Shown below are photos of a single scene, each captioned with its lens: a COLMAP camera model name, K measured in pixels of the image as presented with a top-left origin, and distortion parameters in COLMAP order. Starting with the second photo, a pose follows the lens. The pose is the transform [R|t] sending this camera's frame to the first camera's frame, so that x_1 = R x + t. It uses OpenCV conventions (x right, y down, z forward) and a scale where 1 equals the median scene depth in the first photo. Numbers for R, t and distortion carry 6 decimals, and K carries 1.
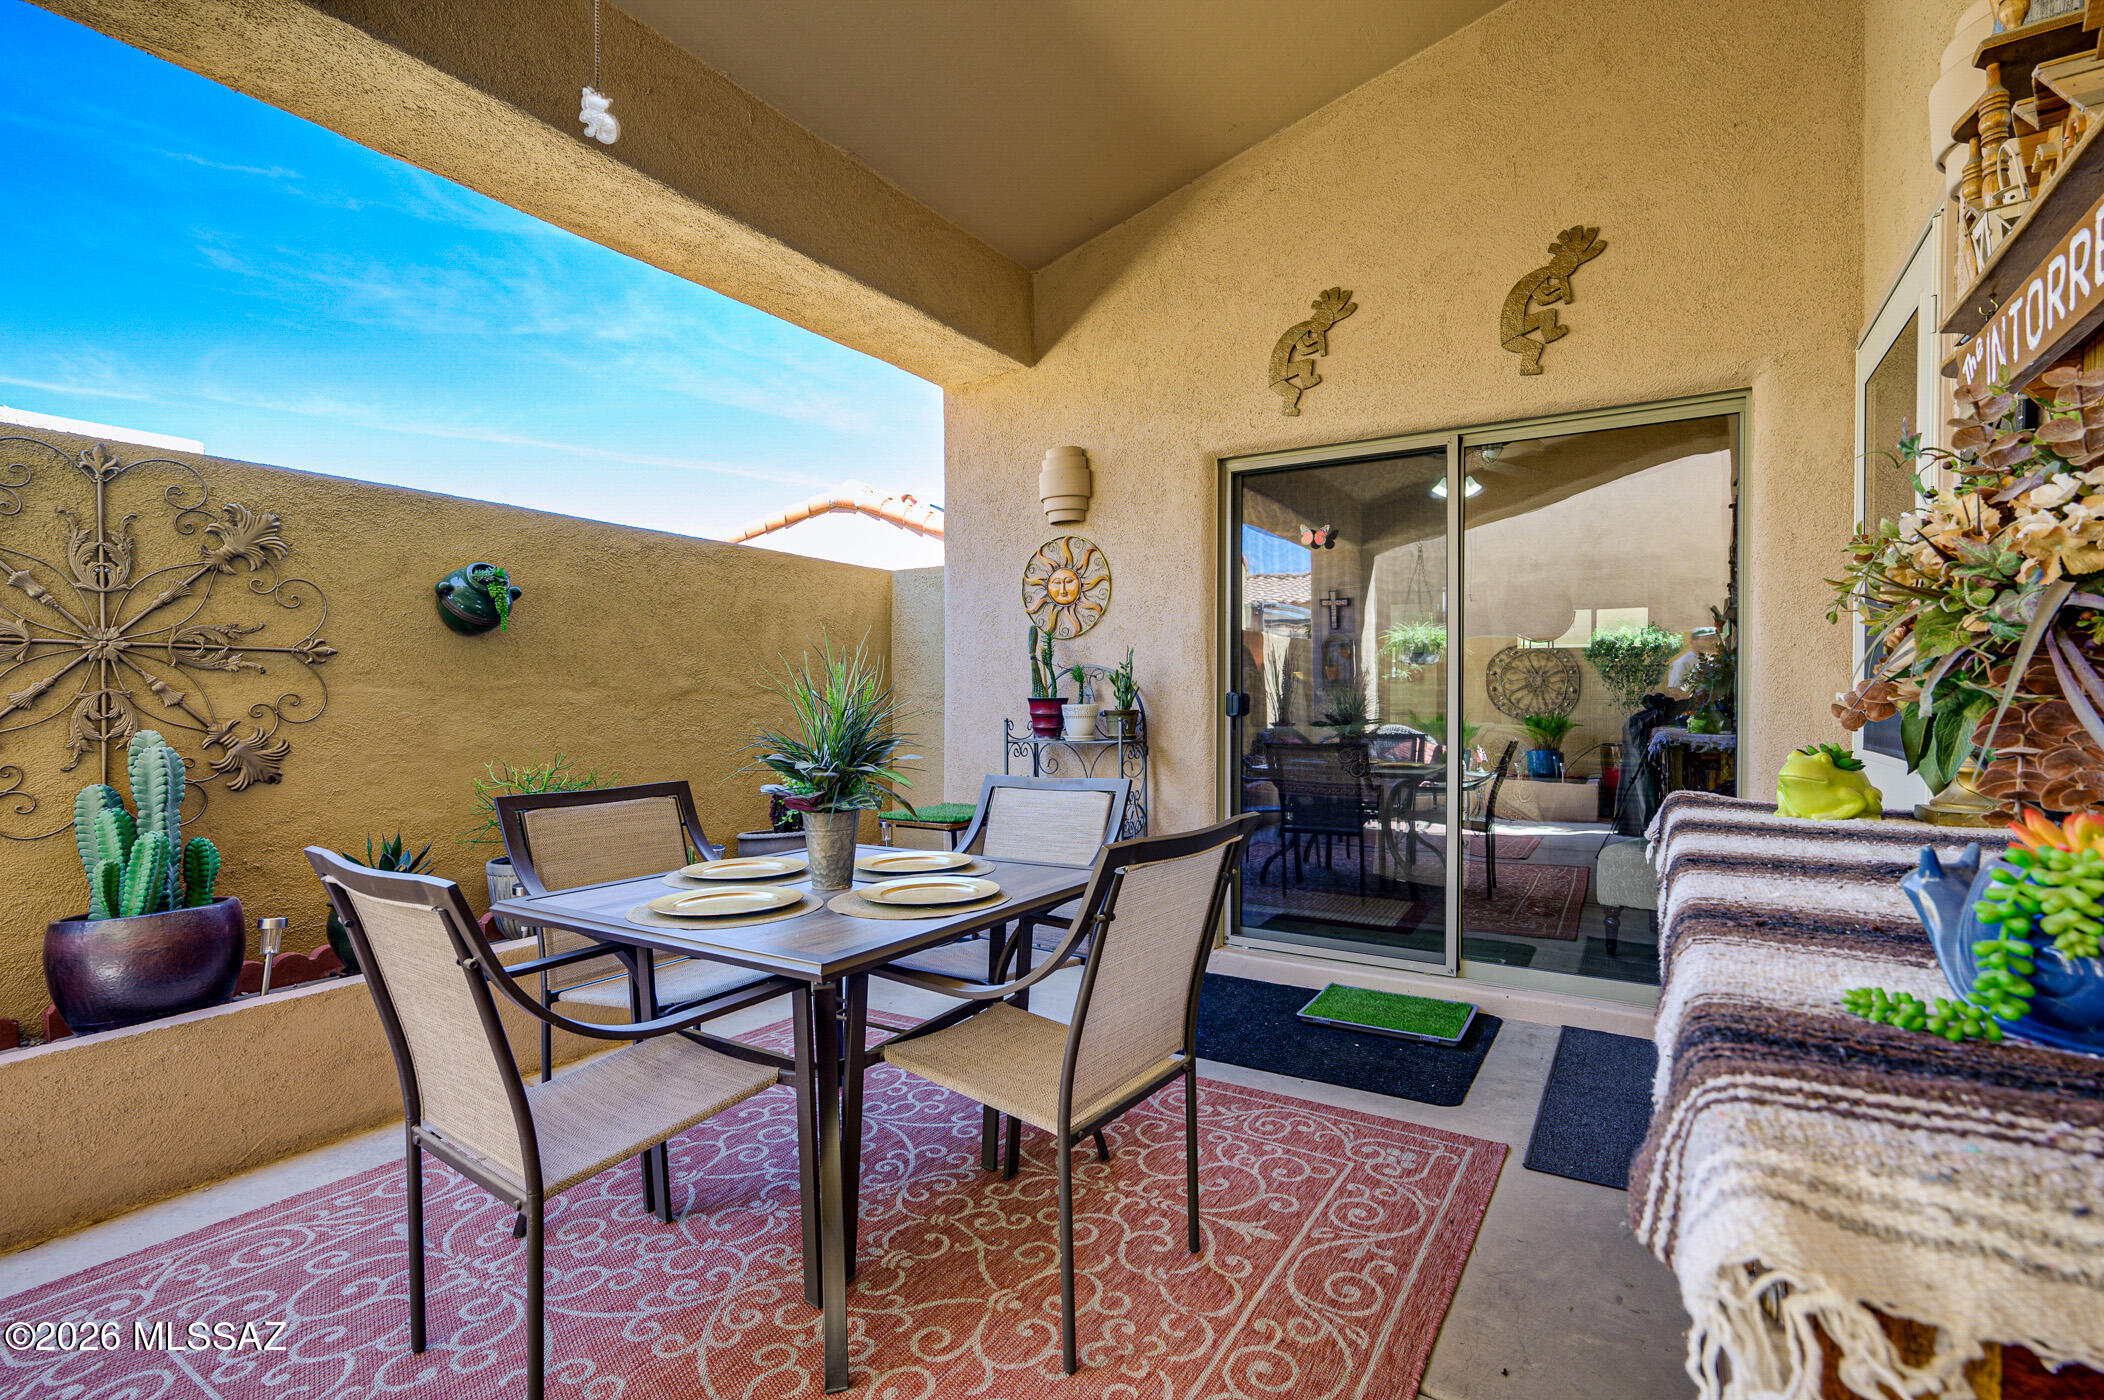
lens RADIAL K [[955.8, 0, 1055.5], [0, 955.8, 698.2], [0, 0, 1]] dist [0.002224, -0.000657]
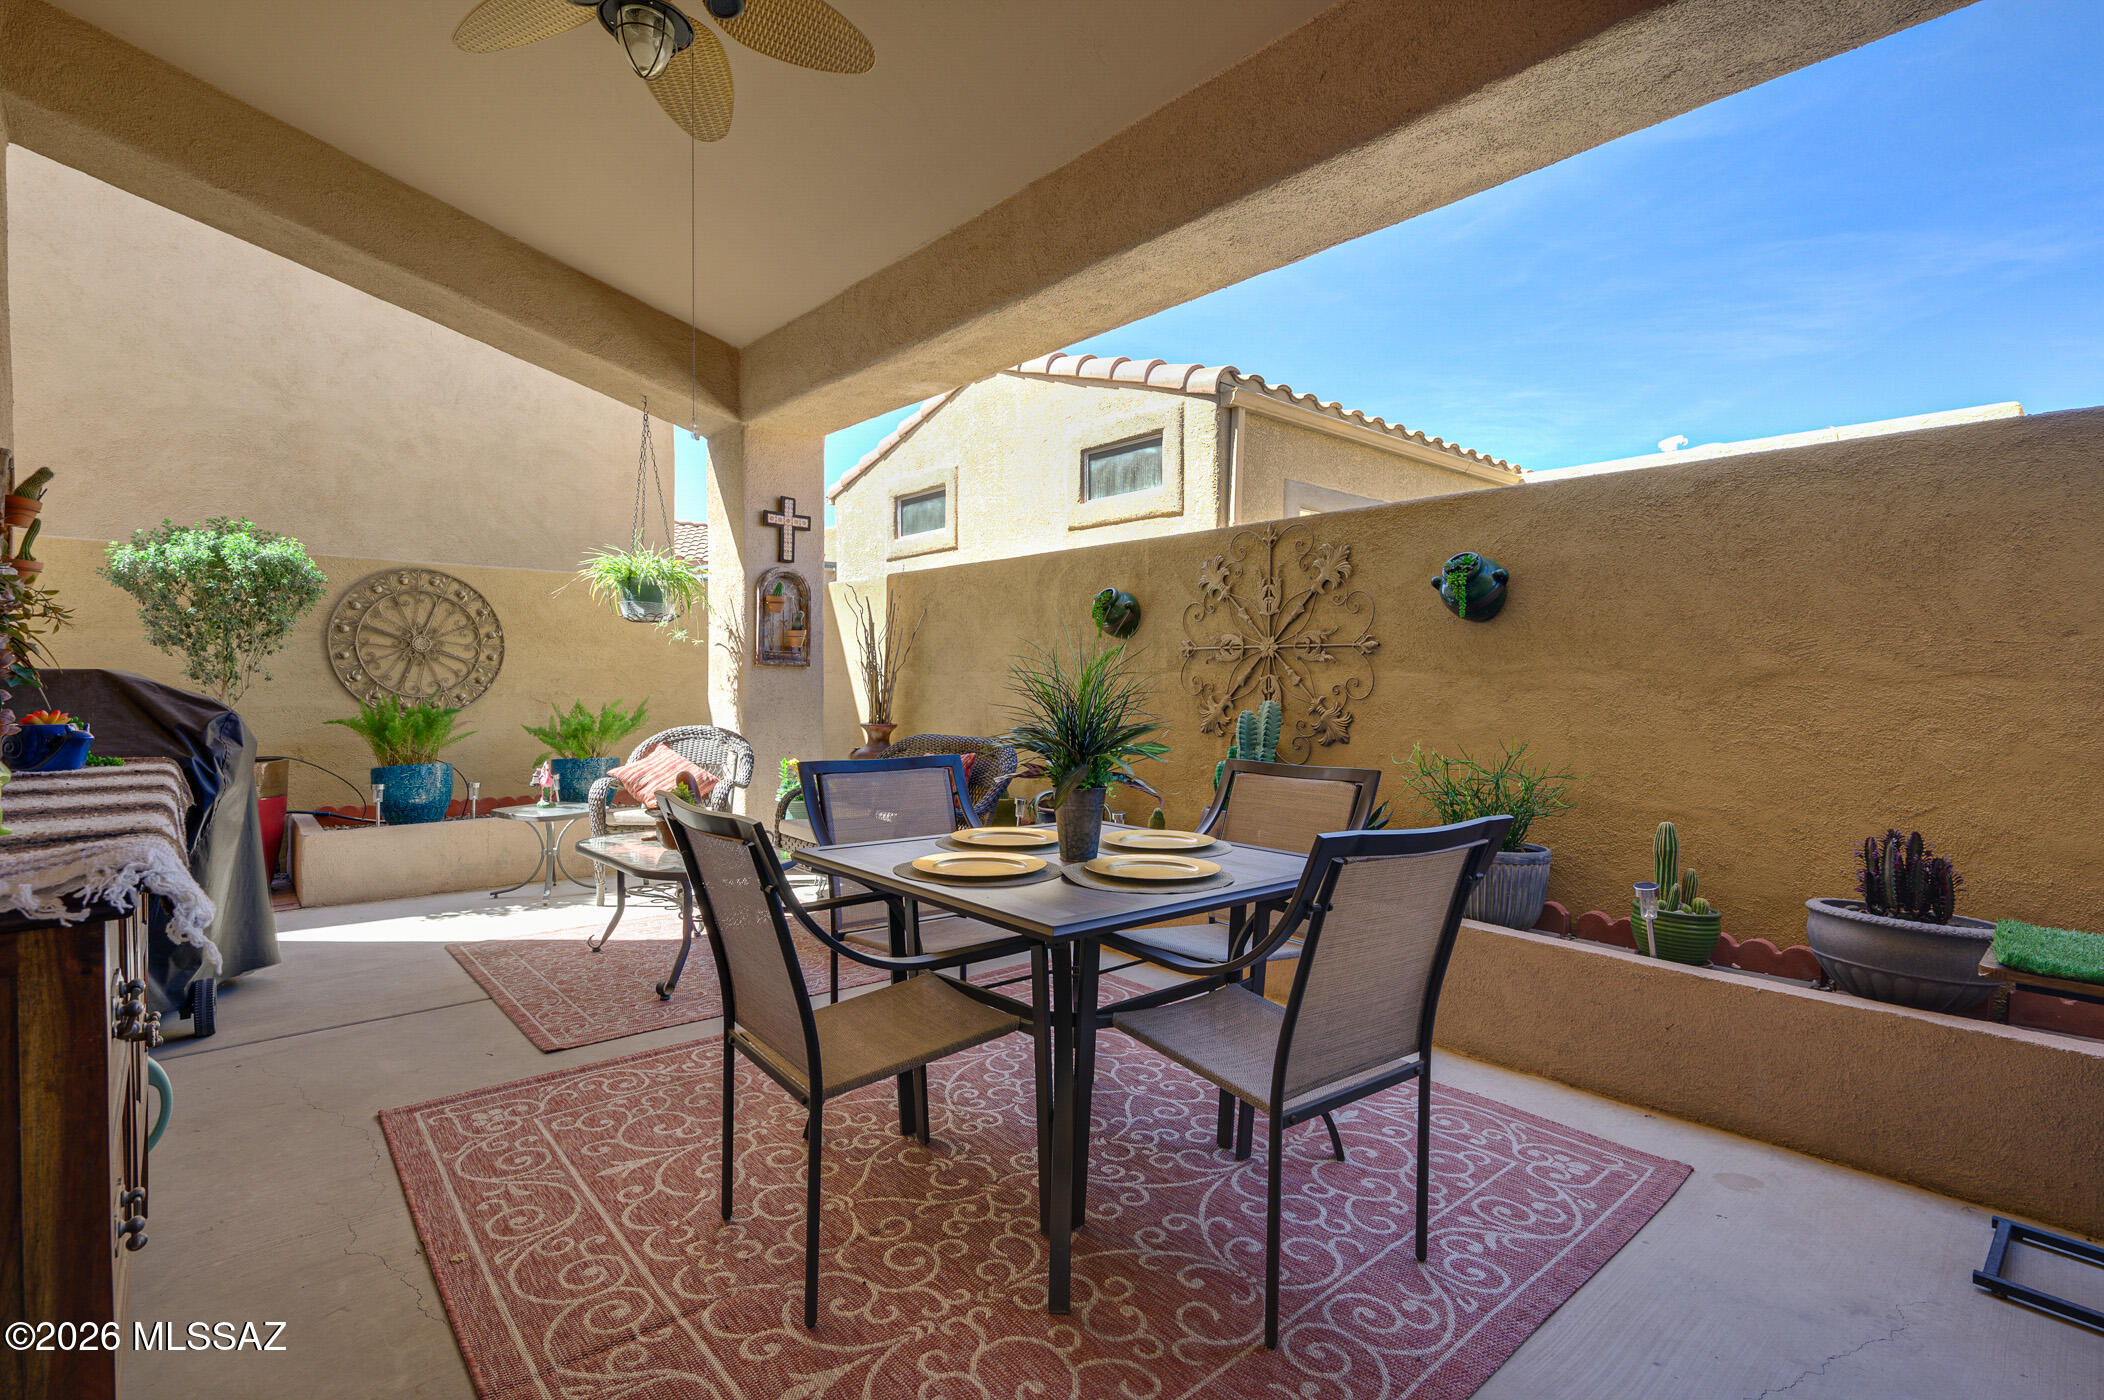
lens RADIAL K [[955.8, 0, 1048.5], [0, 955.8, 696.6], [0, 0, 1]] dist [0.002224, -0.000657]
pose [[-0.273649, 0.017240, -0.961675, 0.468673], [-0.004233, 0.999808, 0.019129, -0.001500], [0.961820, 0.009306, -0.273524, 0.745407]]
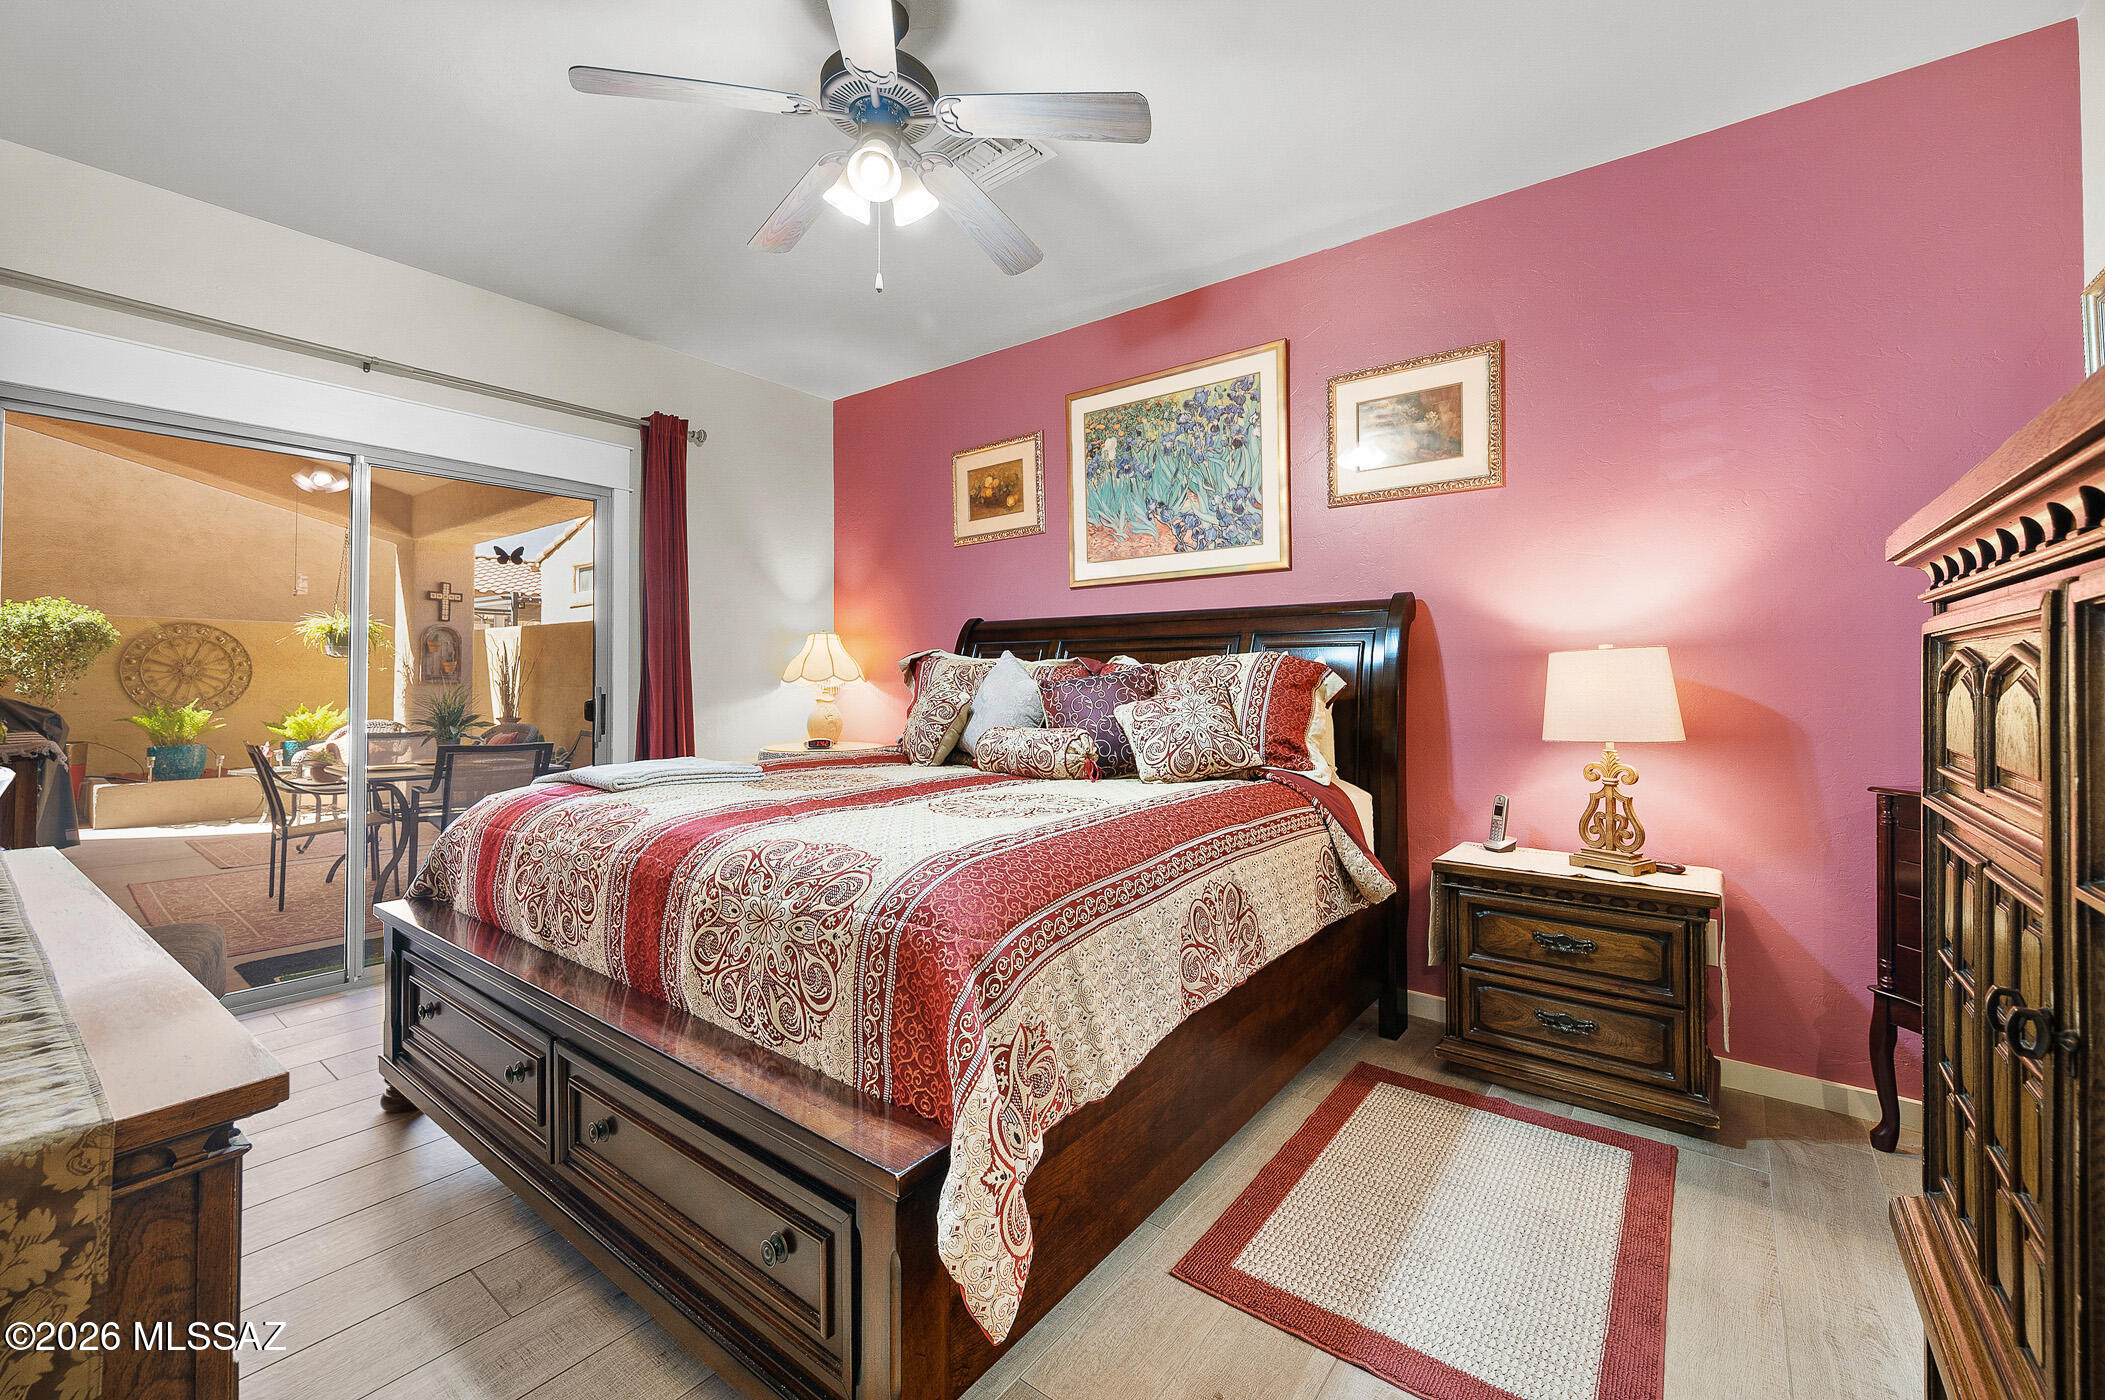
lens RADIAL K [[856.5, 0, 1056.9], [0, 856.5, 663.7], [0, 0, 1]] dist [-0.002501, 0.000394]
pose [[-0.102994, -0.016742, -0.994541, 0.627993], [-0.003988, 0.999857, -0.016418, -0.010247], [0.994674, 0.002275, -0.103046, 0.969283]]
